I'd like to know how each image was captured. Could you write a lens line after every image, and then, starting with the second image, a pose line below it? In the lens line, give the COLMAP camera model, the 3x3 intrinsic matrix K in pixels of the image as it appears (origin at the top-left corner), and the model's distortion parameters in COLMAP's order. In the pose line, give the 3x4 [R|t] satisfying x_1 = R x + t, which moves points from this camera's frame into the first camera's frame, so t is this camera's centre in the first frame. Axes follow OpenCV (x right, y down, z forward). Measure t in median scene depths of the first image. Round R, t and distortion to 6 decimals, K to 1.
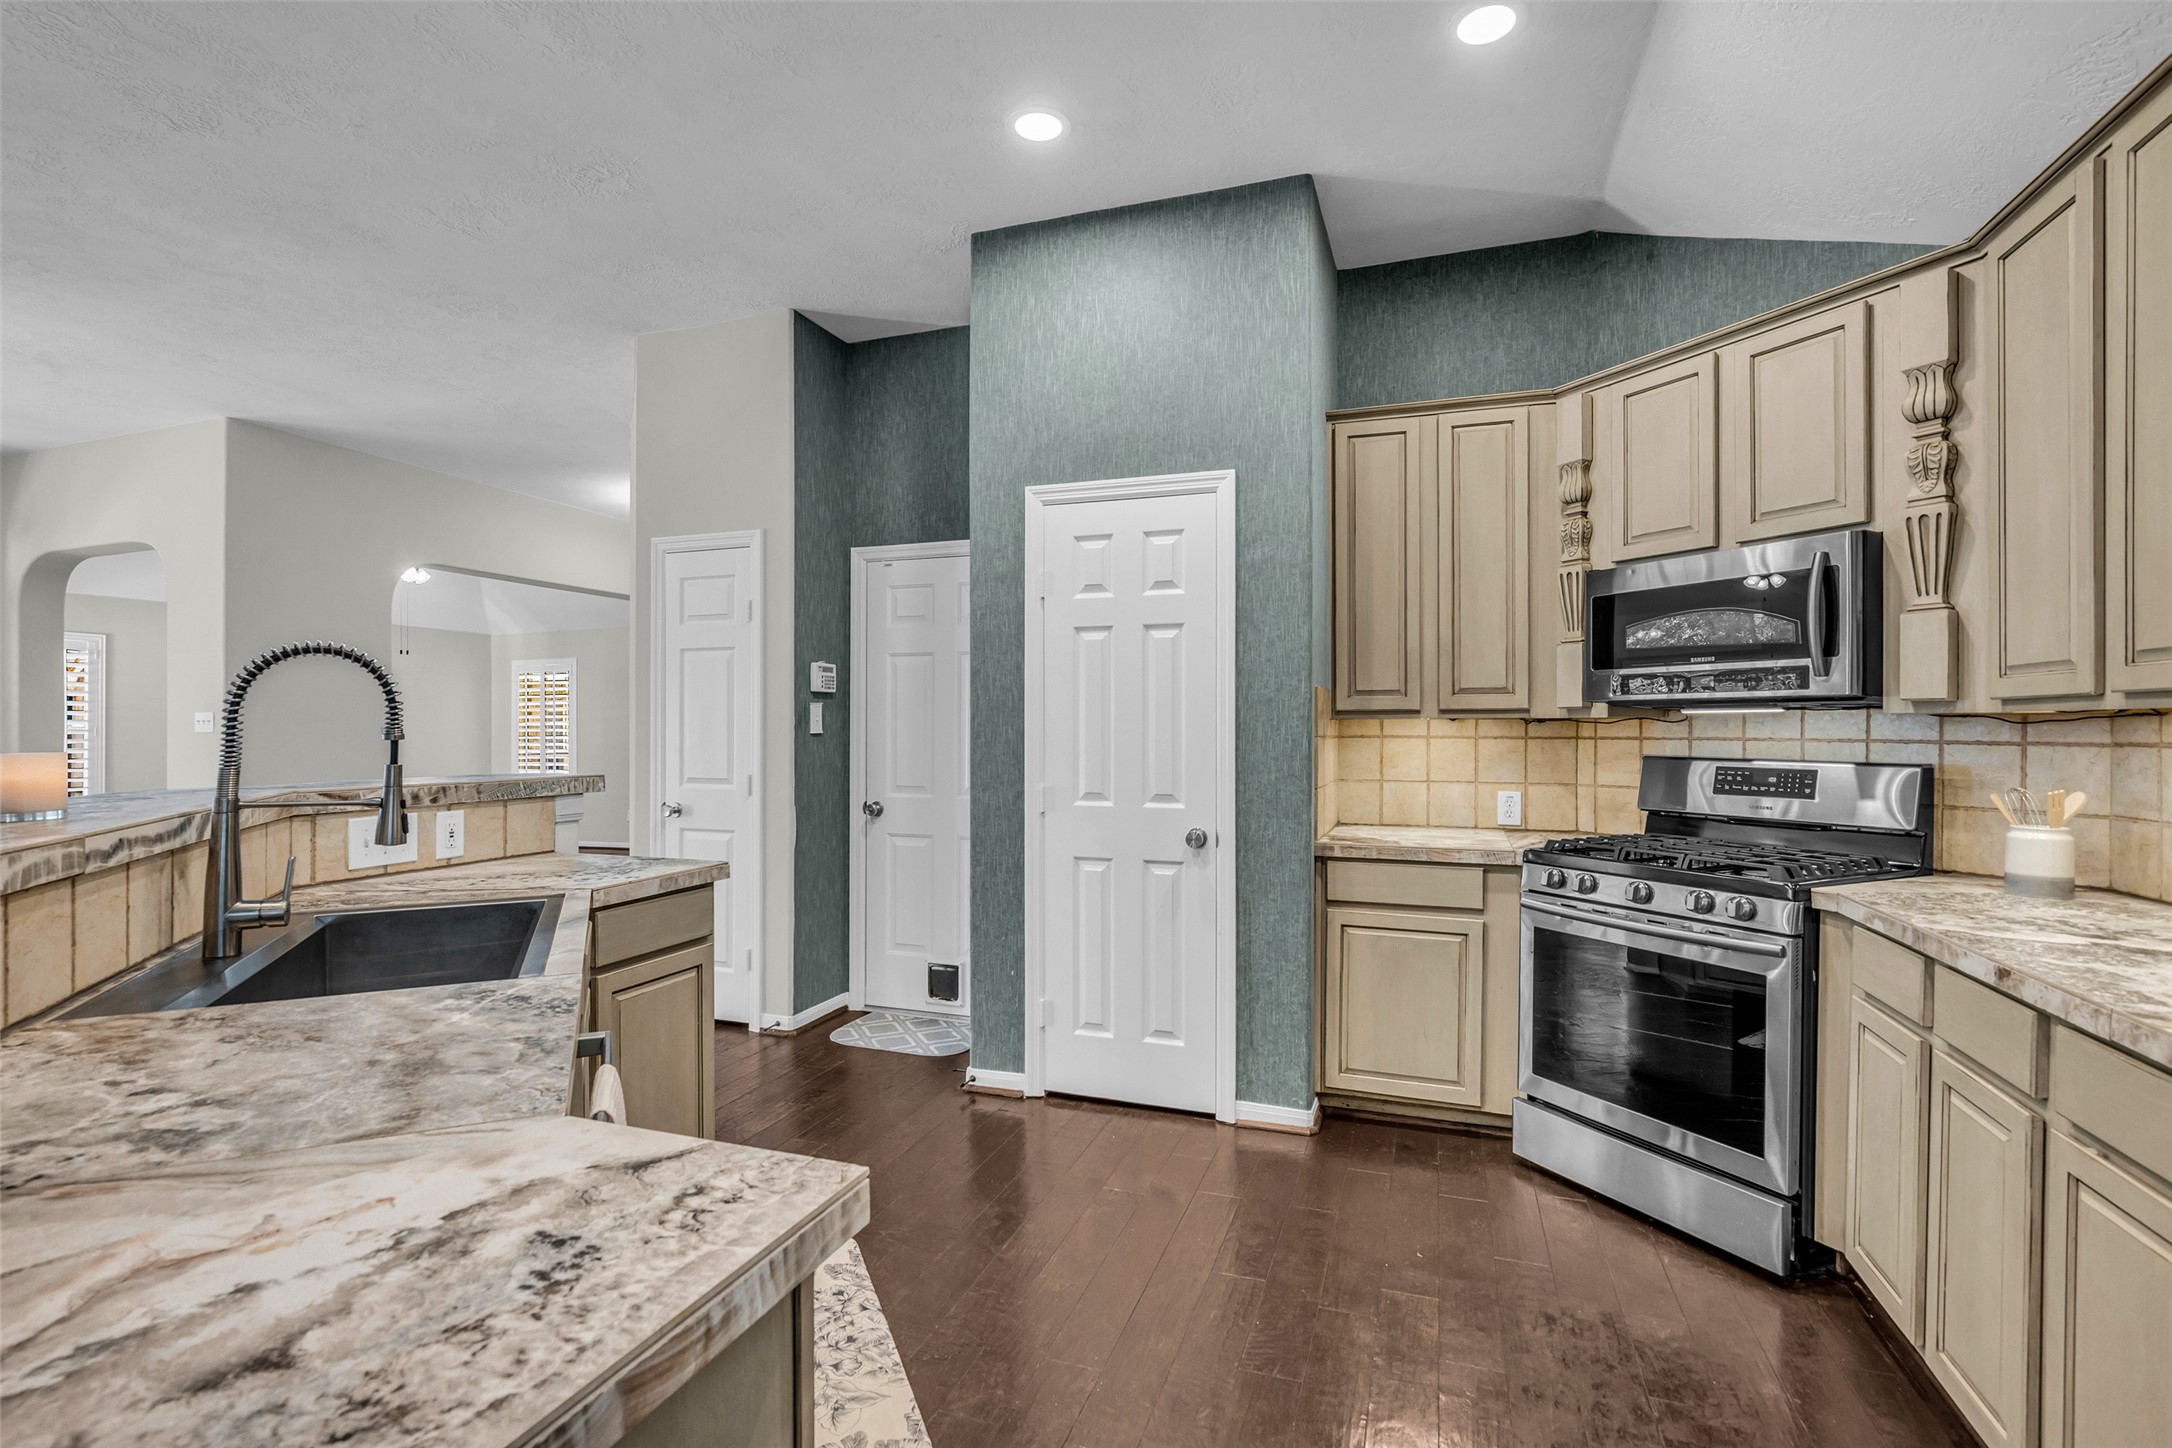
lens RADIAL K [[995.4, 0, 1092.0], [0, 995.4, 726.2], [0, 0, 1]] dist [-0.015399, 0.005826]
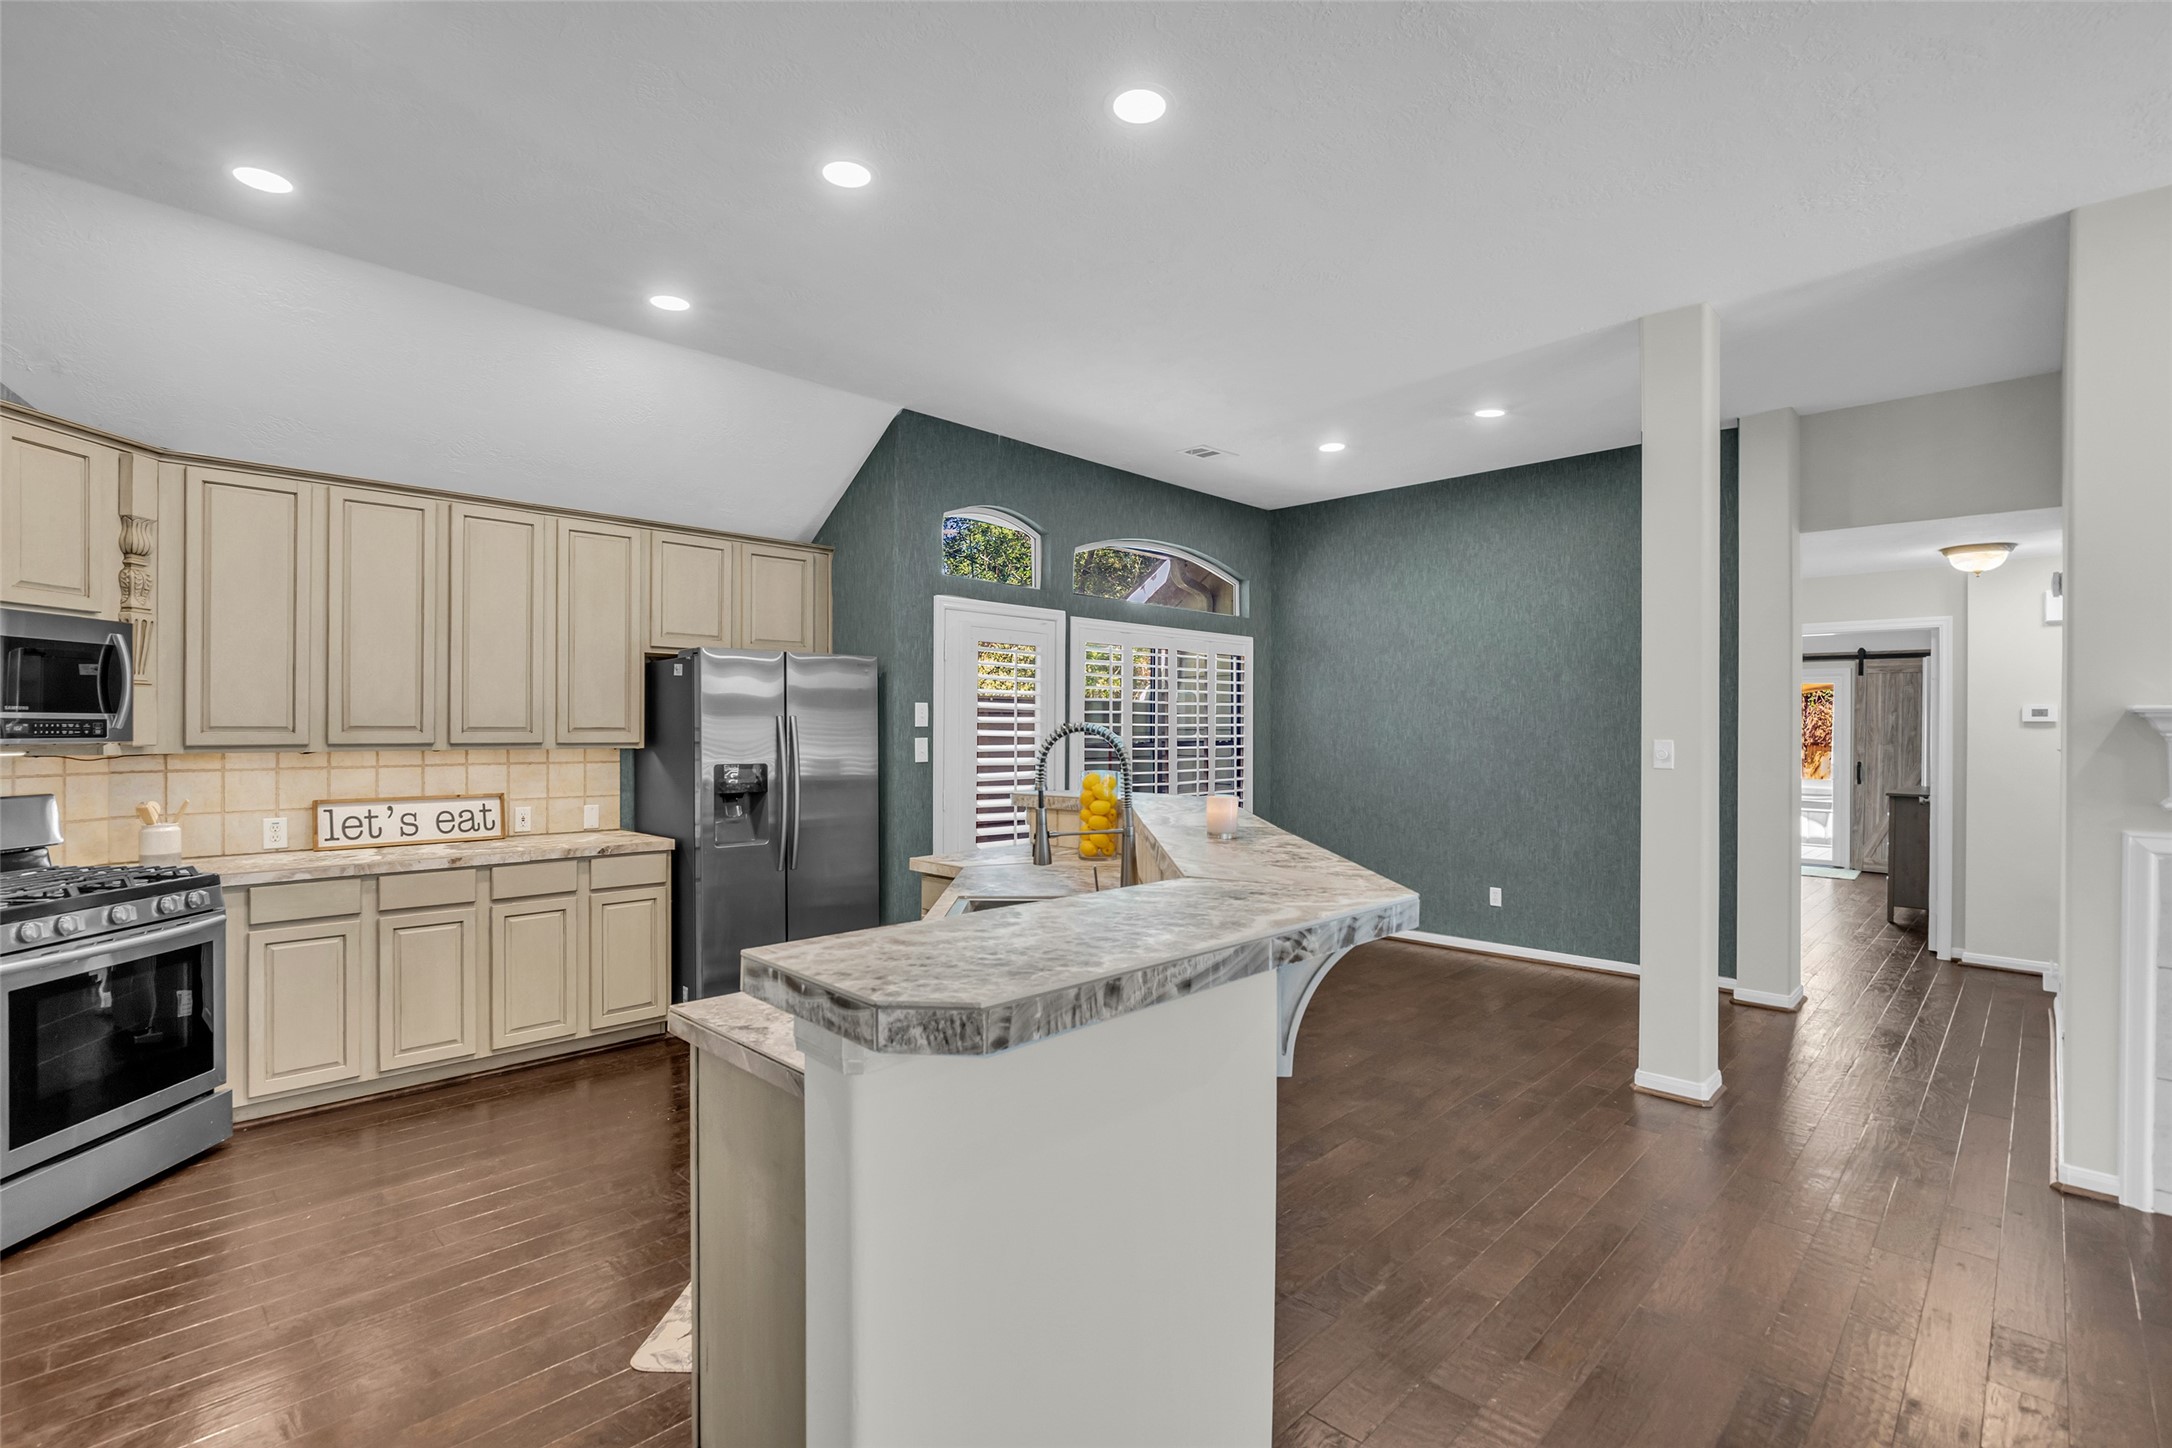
lens RADIAL K [[995.4, 0, 1092.0], [0, 995.4, 726.2], [0, 0, 1]] dist [-0.015399, 0.005826]
pose [[-0.904345, -0.004565, 0.426777, -0.779345], [-0.004728, 0.999989, 0.000677, -0.047221], [-0.426775, -0.001405, -0.904357, 1.261622]]
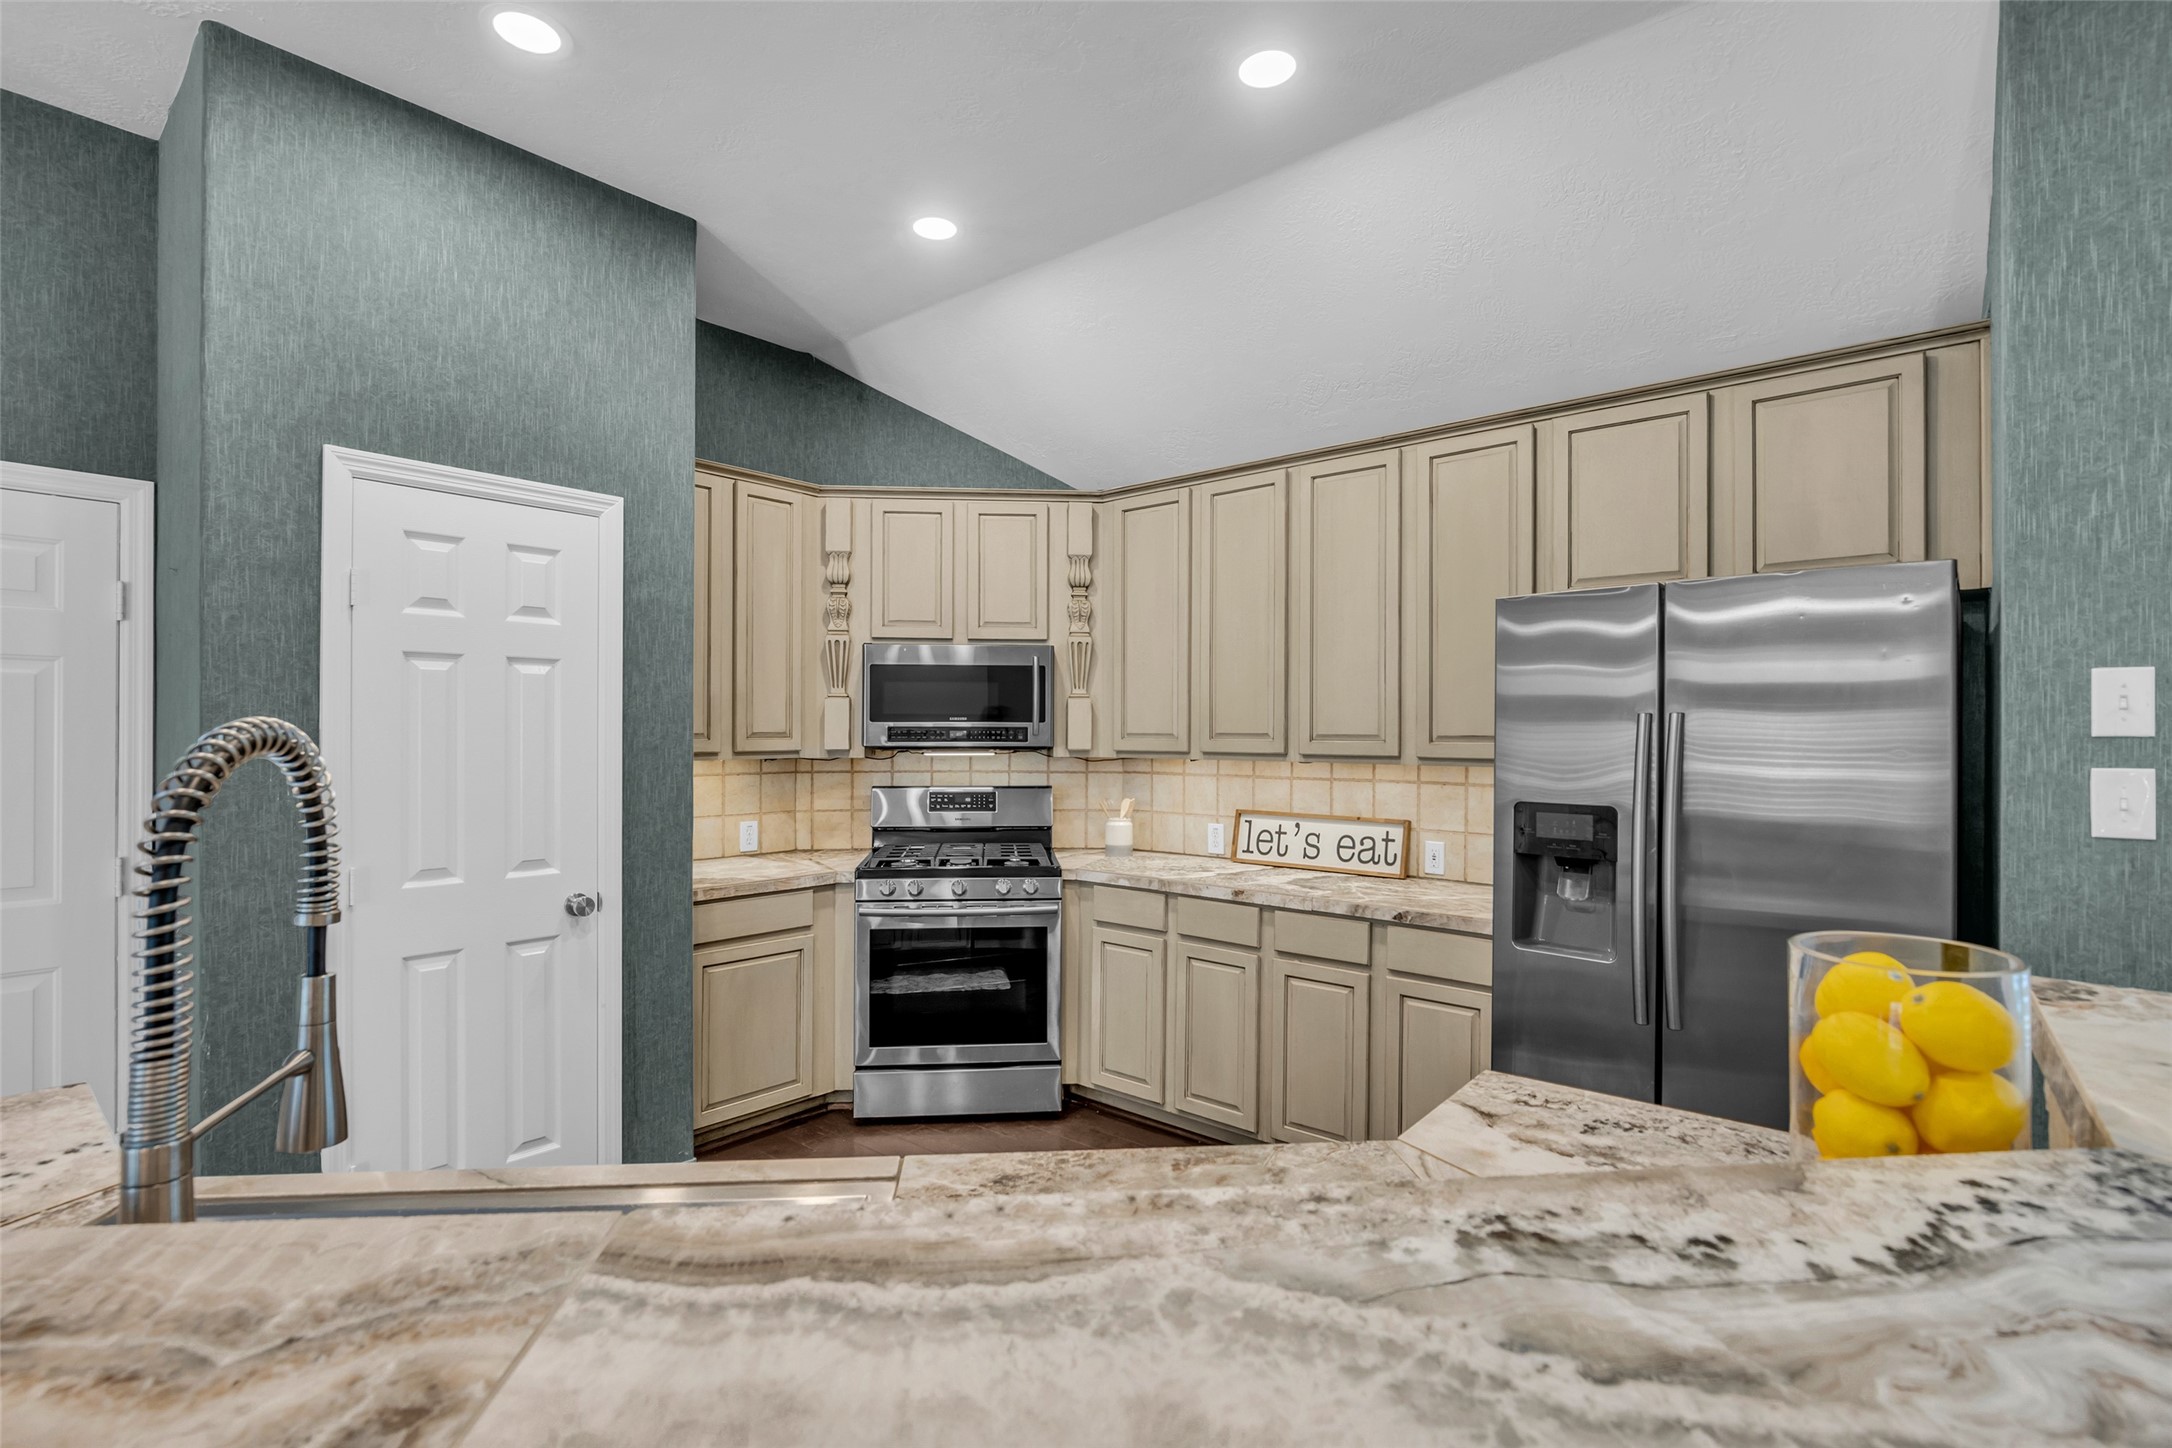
lens RADIAL K [[995.4, 0, 1092.0], [0, 995.4, 726.2], [0, 0, 1]] dist [-0.015399, 0.005826]
pose [[0.354905, 0.005031, 0.934889, -0.564799], [-0.004079, 0.999984, -0.003833, -0.045034], [-0.934894, -0.002453, 0.354920, 0.267273]]
